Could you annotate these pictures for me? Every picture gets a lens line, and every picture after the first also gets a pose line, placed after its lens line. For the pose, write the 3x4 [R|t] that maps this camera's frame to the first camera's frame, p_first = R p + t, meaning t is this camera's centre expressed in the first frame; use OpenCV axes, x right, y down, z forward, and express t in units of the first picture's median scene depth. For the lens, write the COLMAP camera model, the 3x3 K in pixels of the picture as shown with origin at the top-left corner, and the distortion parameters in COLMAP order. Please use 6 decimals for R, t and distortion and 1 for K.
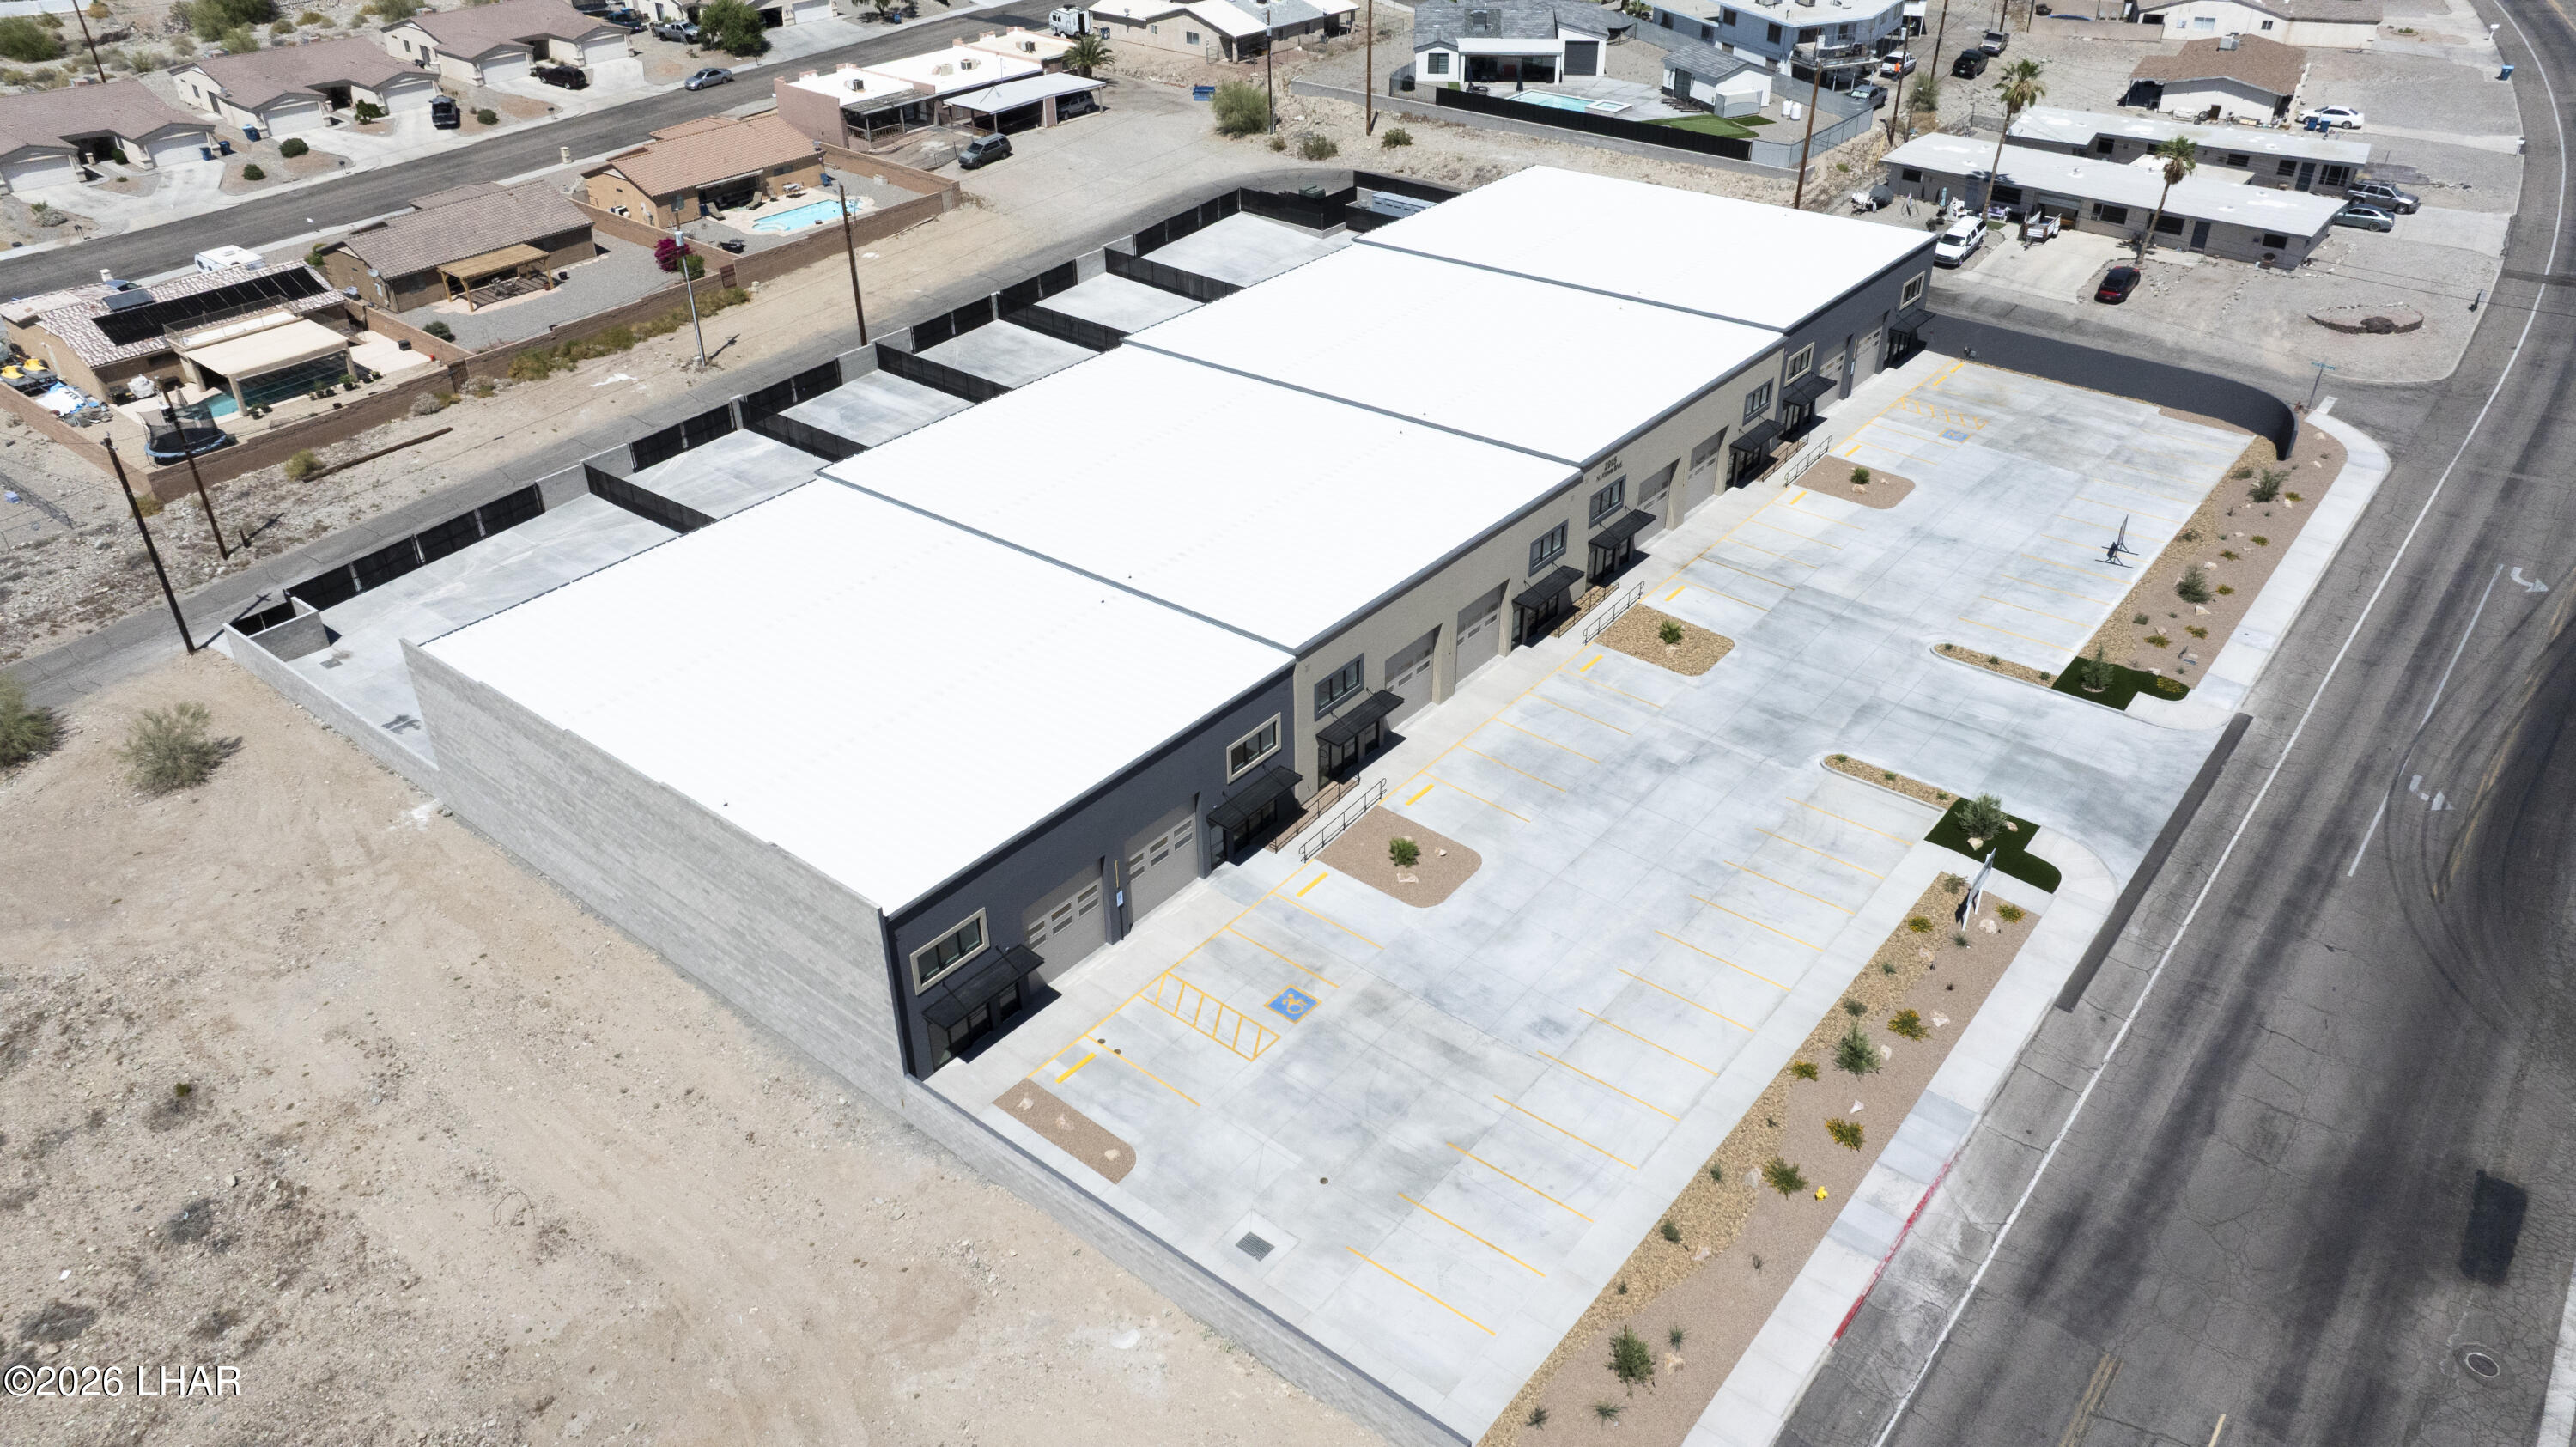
lens RADIAL K [[1747.4, 0, 1288.0], [0, 1747.4, 723.5], [0, 0, 1]] dist [-0.039222, 0.049210]
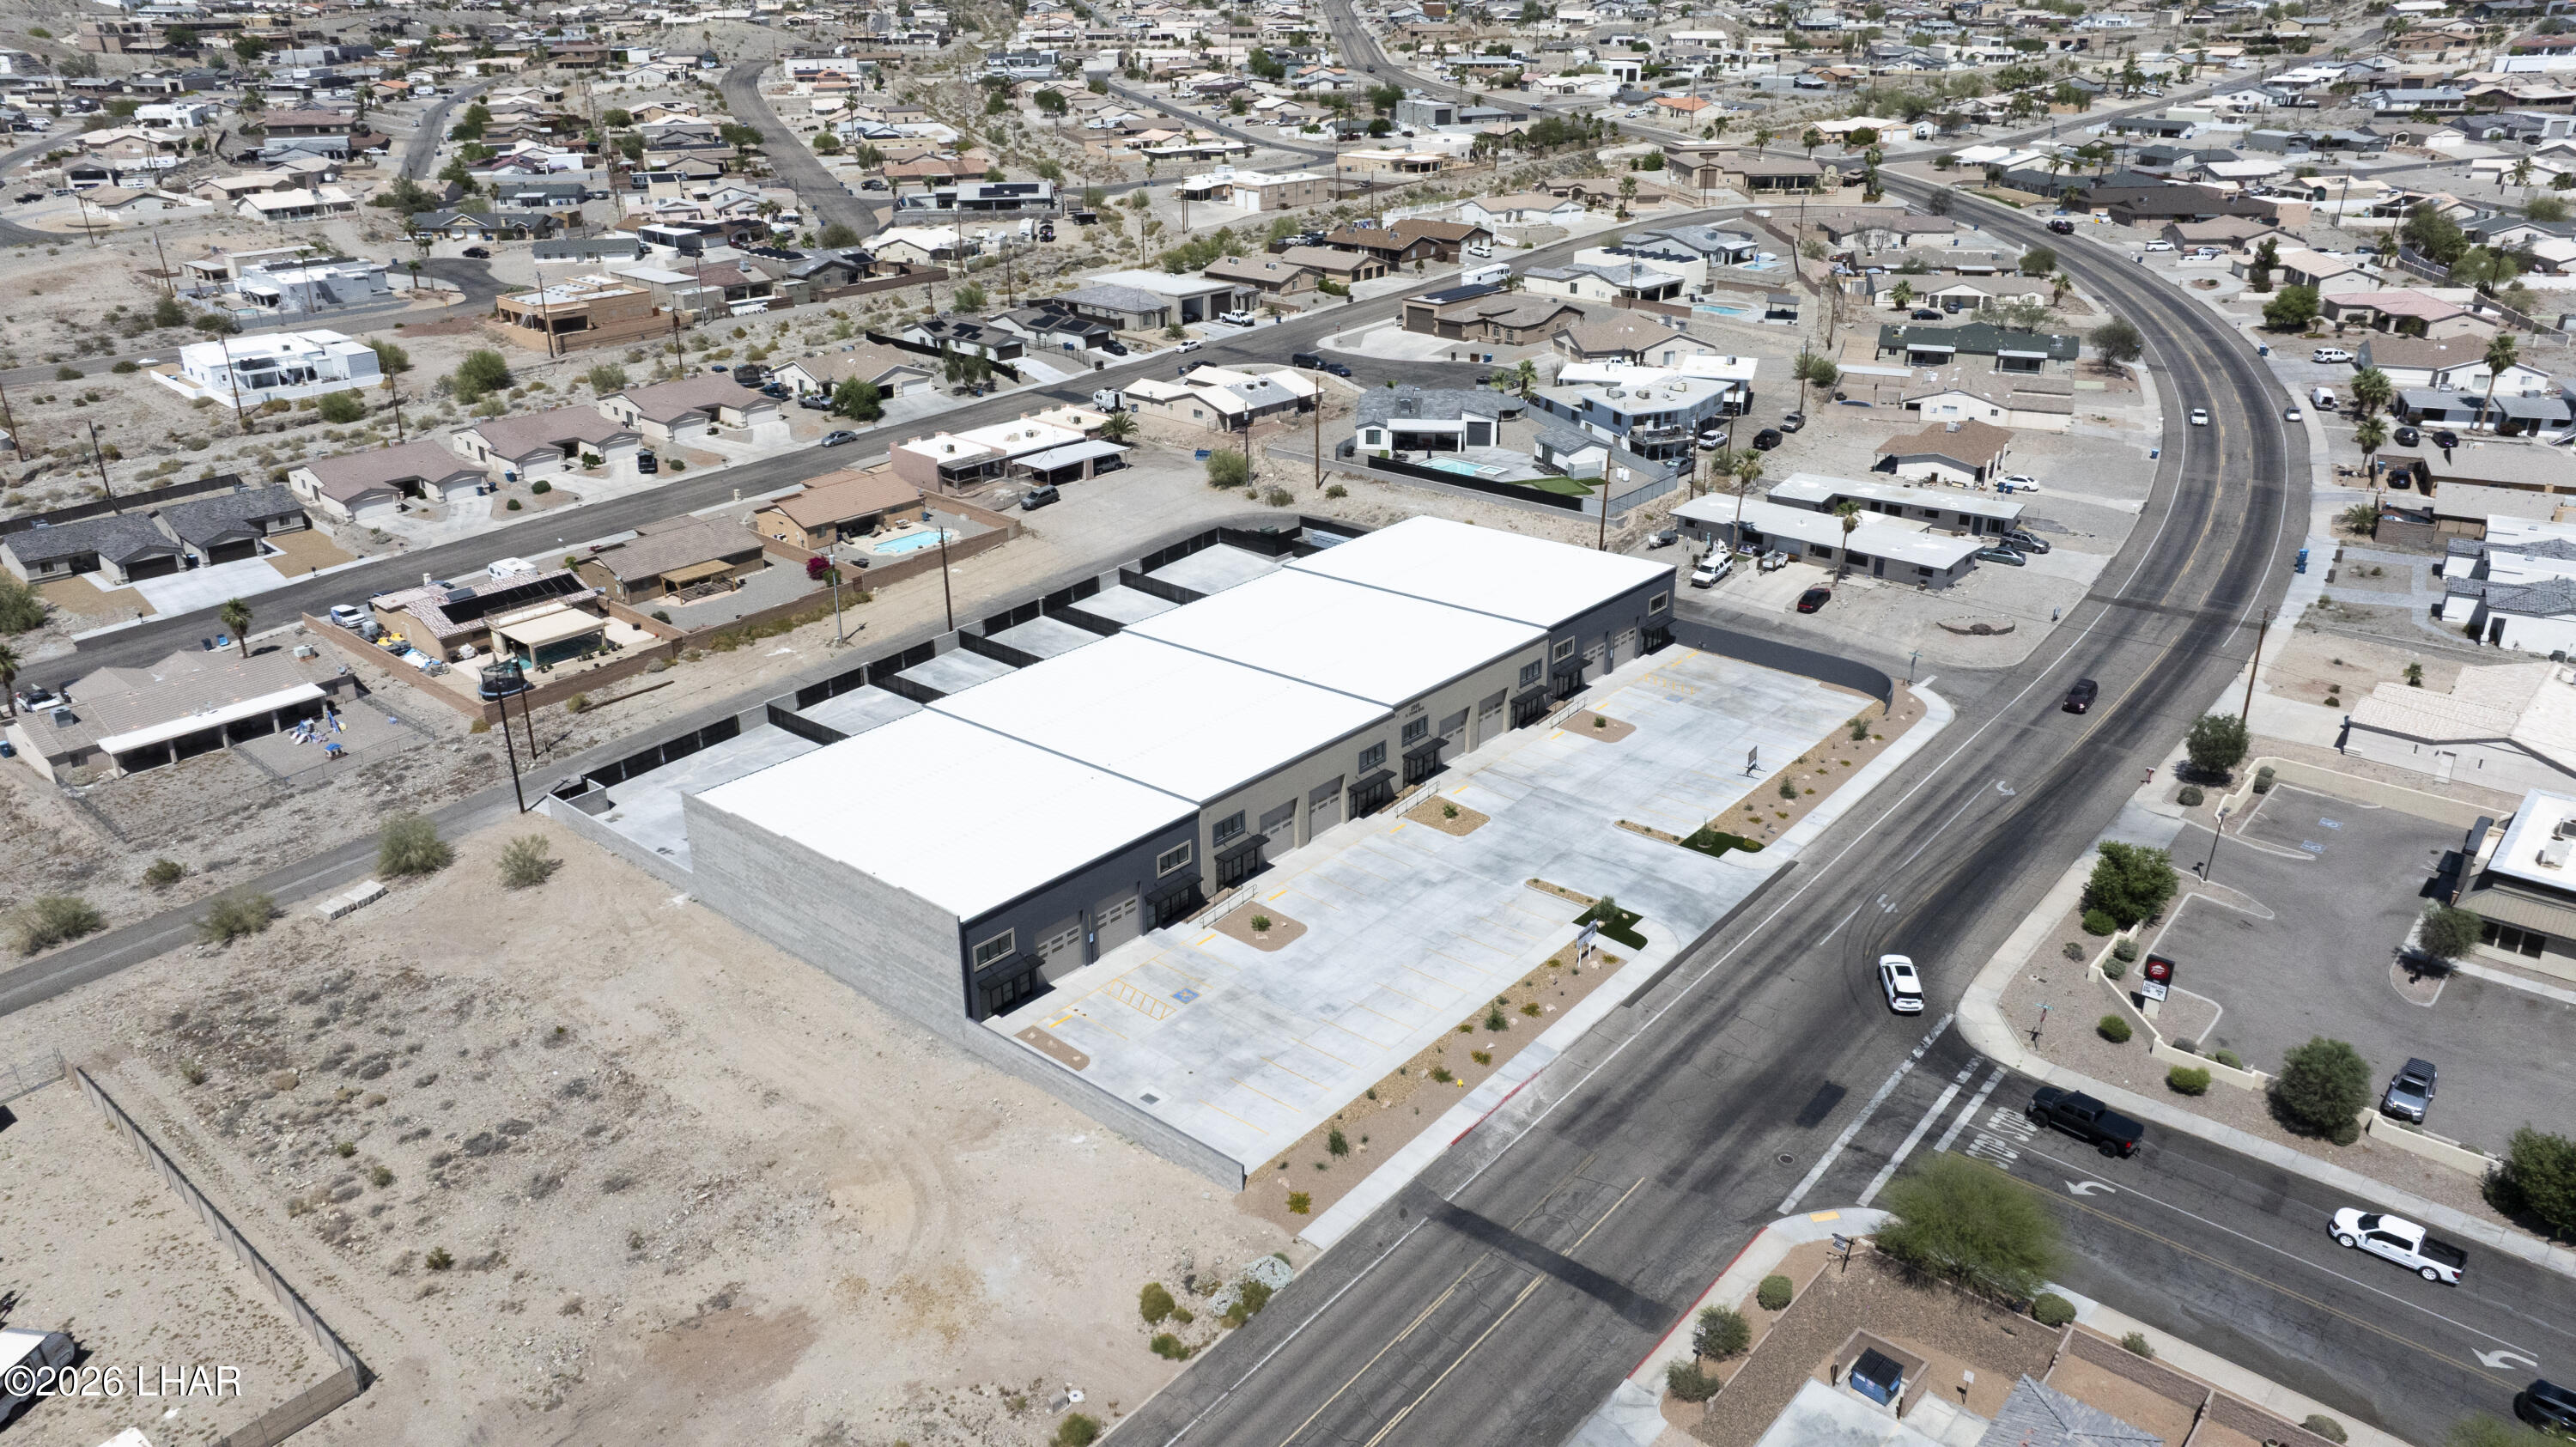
lens RADIAL K [[1722.7, 0, 1288.0], [0, 1722.7, 723.5], [0, 0, 1]] dist [-0.005252, -0.002279]
pose [[0.999556, 0.013871, -0.026381, 0.096370], [-0.018103, 0.985683, -0.167635, 0.117276], [0.023678, 0.168038, 0.985496, -0.494468]]
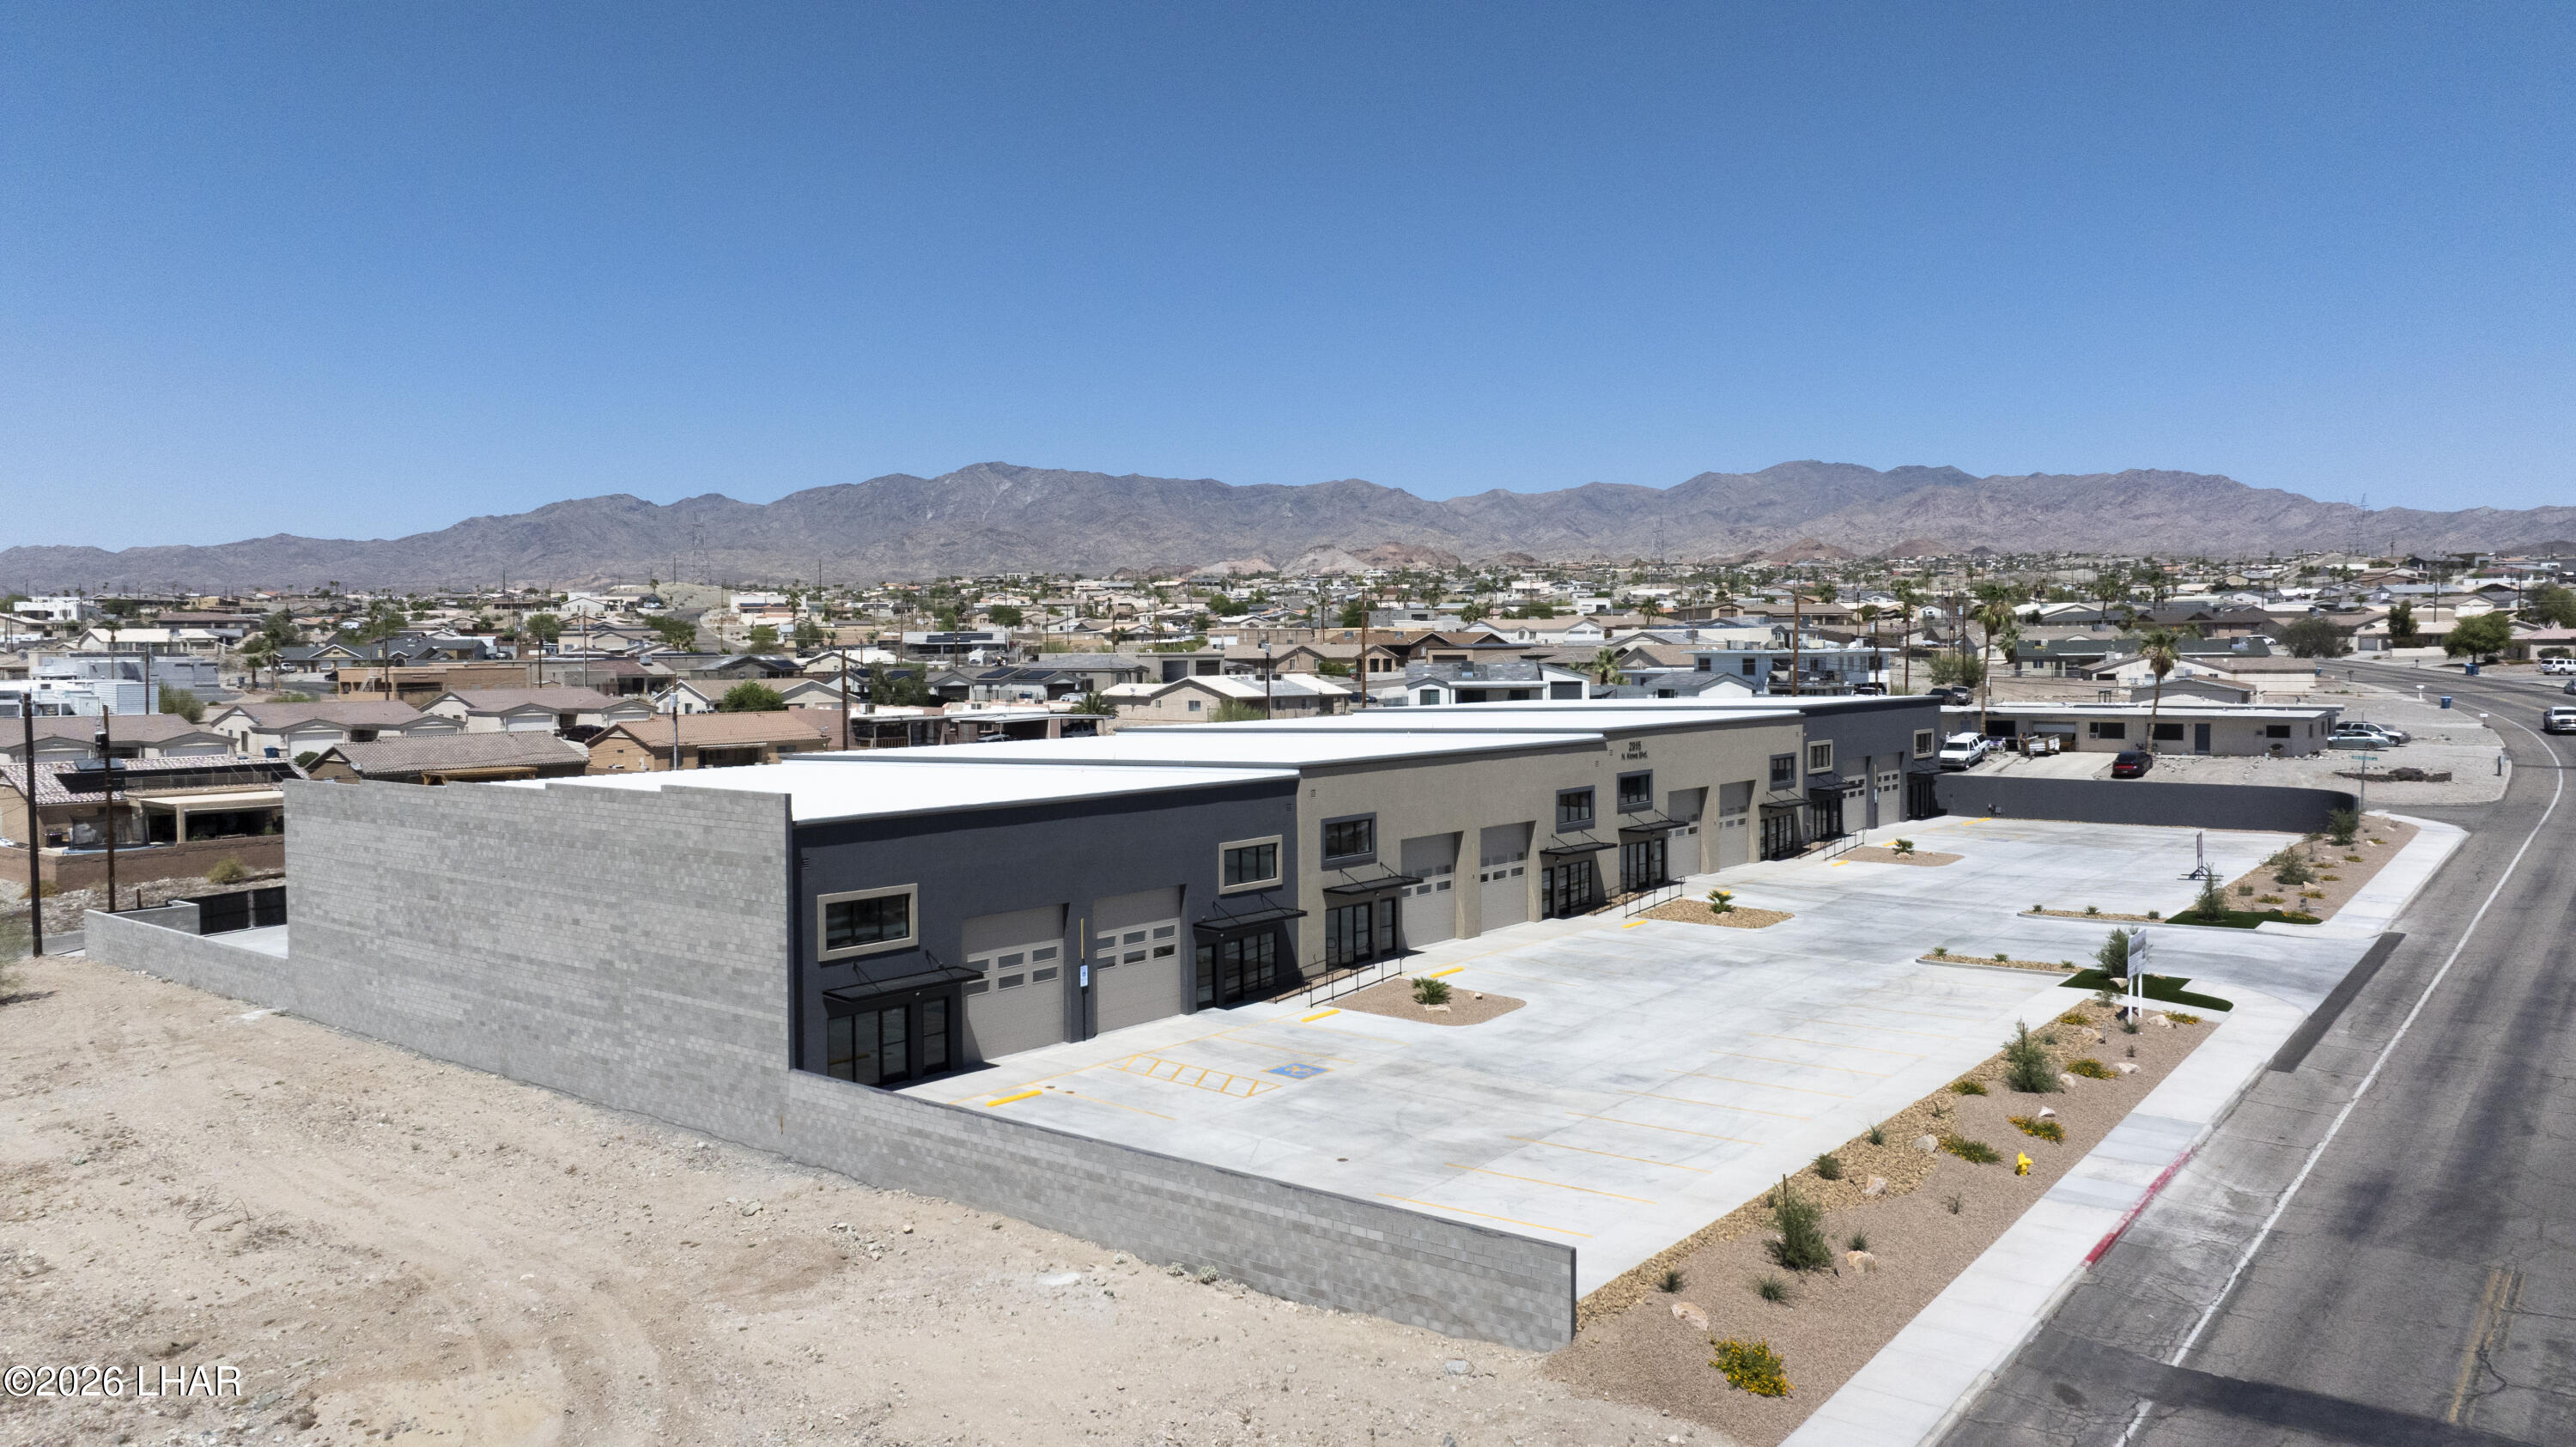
lens RADIAL K [[1774.2, 0, 1288.0], [0, 1774.2, 723.5], [0, 0, 1]] dist [-0.034970, 0.033093]
pose [[0.999996, 0.000509, 0.002622, -0.002493], [0.000883, 0.863386, -0.504544, 0.278120], [-0.002520, 0.504544, 0.863382, 0.153913]]
